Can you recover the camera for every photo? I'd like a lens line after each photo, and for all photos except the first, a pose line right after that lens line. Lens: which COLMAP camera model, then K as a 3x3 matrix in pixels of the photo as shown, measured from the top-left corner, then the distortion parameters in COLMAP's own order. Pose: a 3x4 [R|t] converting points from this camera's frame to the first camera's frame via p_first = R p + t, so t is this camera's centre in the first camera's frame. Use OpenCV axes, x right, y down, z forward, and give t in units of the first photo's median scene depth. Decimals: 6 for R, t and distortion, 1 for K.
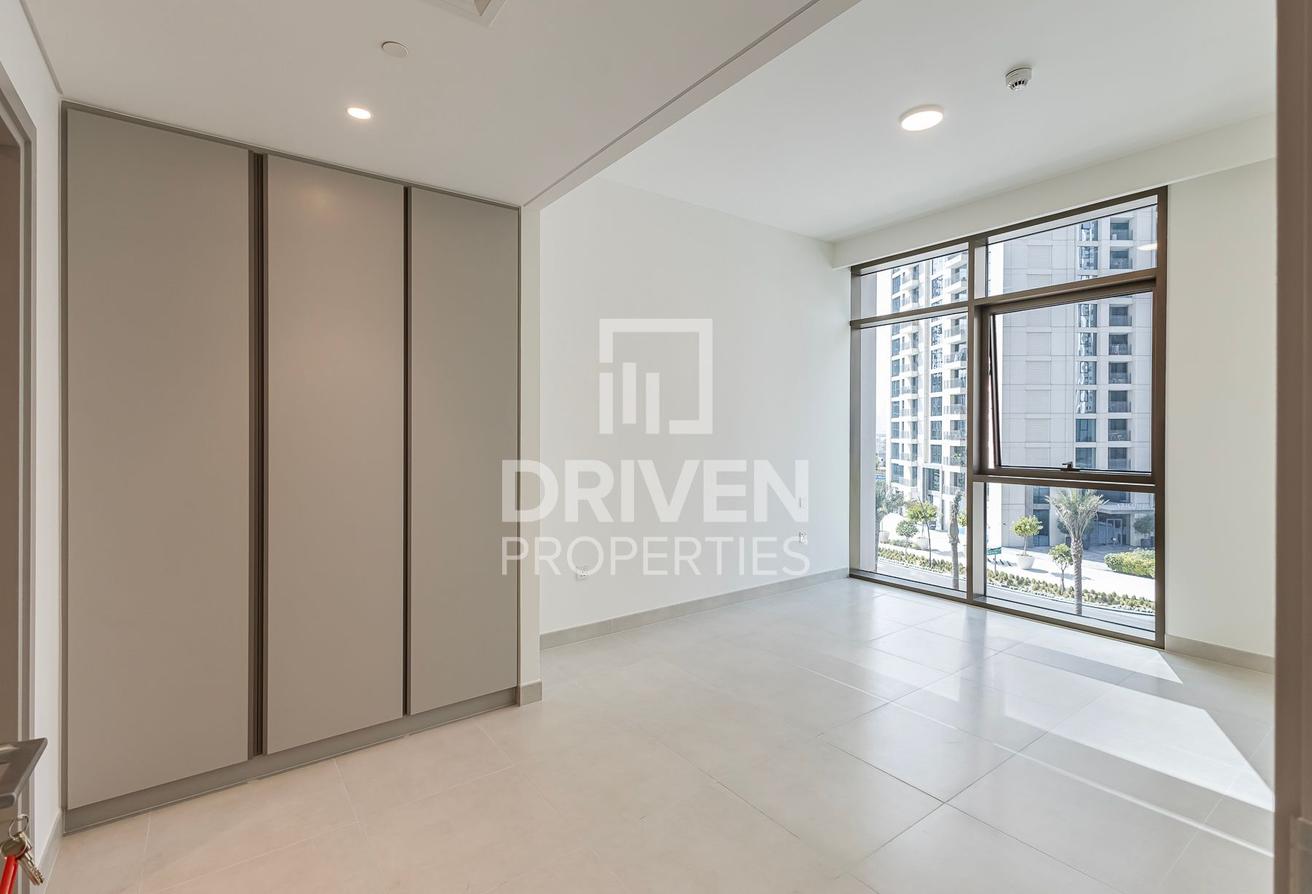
lens RADIAL K [[601.0, 0, 657.9], [0, 601.0, 439.0], [0, 0, 1]] dist [0.010671, 0.000272]
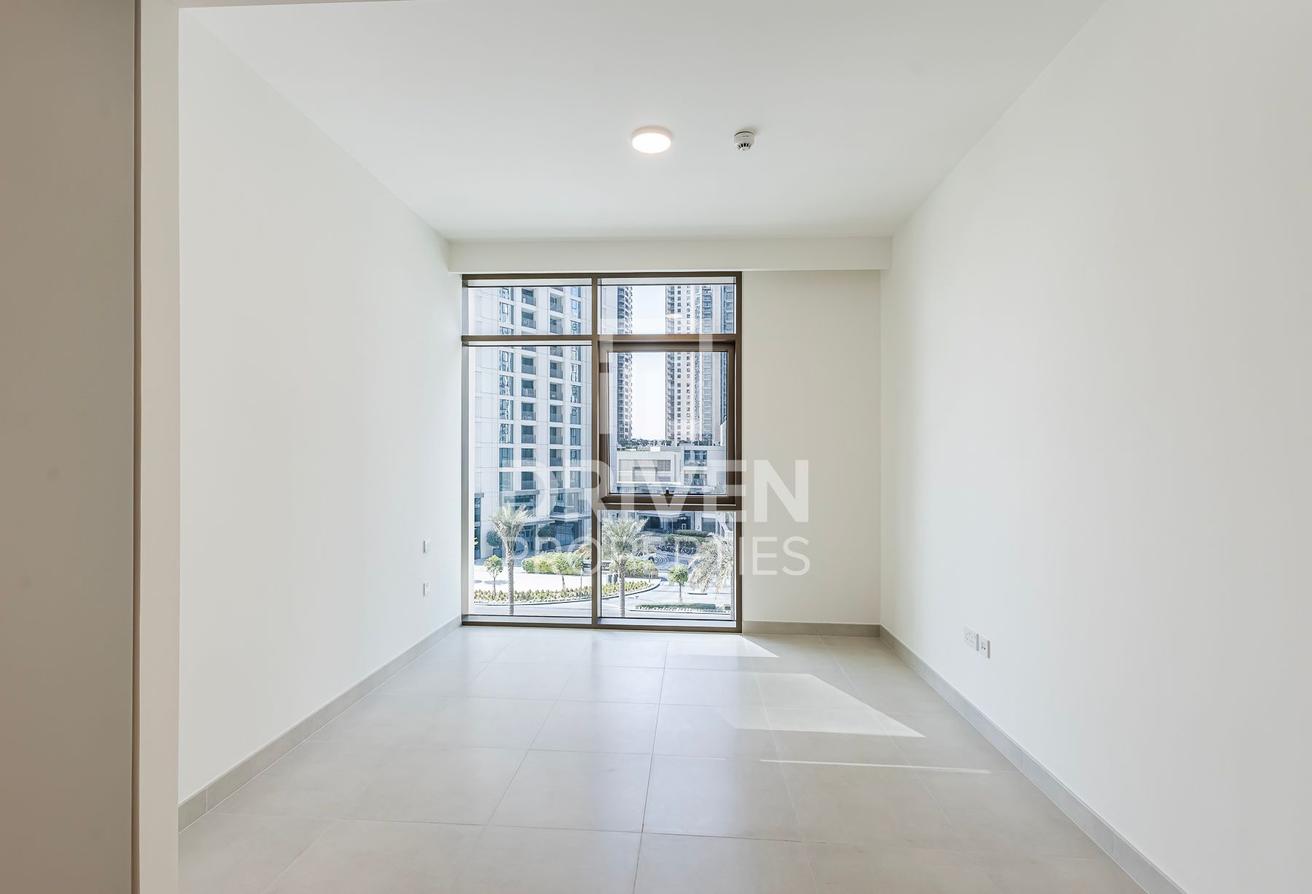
lens RADIAL K [[601.0, 0, 651.2], [0, 601.0, 458.6], [0, 0, 1]] dist [0.010671, 0.000272]
pose [[0.650685, 0.006020, 0.759324, -0.176601], [0.001838, 0.999953, -0.009503, -0.005864], [-0.759346, 0.007580, 0.650643, 0.221723]]
